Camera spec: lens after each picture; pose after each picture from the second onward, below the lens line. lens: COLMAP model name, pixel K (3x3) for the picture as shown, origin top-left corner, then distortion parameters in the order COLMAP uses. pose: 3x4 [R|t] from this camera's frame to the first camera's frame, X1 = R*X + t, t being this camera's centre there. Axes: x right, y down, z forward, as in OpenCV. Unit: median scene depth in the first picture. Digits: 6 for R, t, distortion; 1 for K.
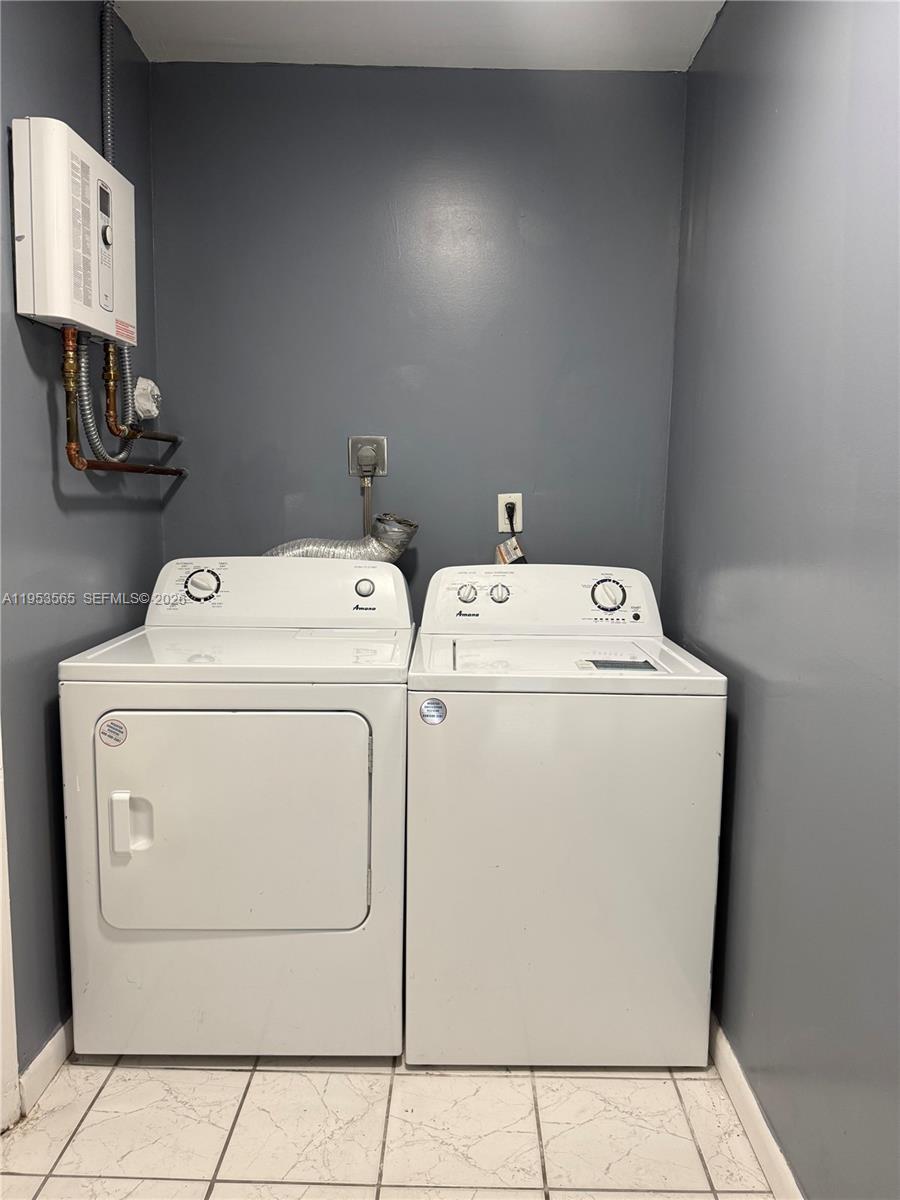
lens RADIAL K [[853.8, 0, 457.4], [0, 853.8, 598.8], [0, 0, 1]] dist [0.073289, -0.002202]
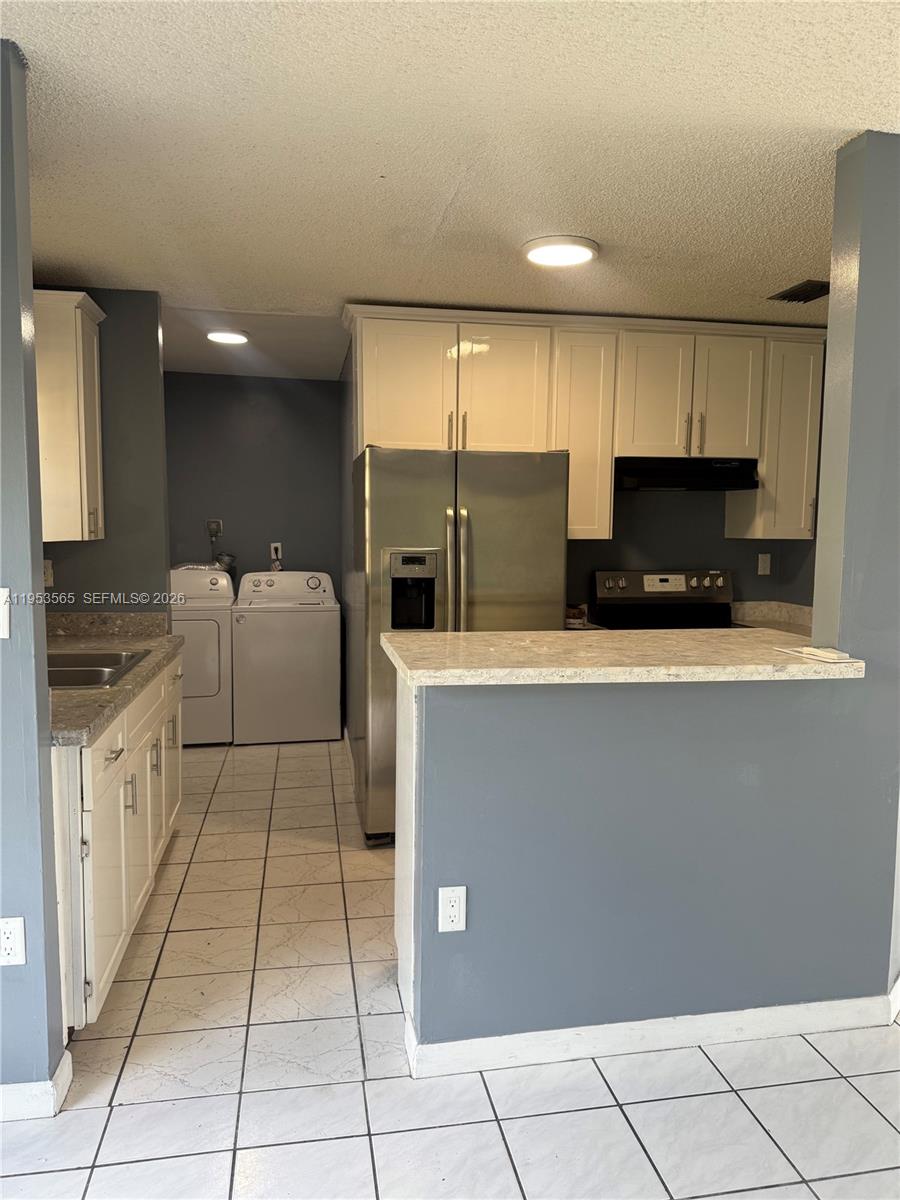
lens RADIAL K [[853.8, 0, 455.8], [0, 853.8, 609.8], [0, 0, 1]] dist [0.073289, -0.002202]
pose [[0.984127, -0.025519, 0.175624, 0.140328], [0.031118, 0.999089, -0.029203, 0.160779], [-0.174719, 0.034204, 0.984024, -1.551830]]
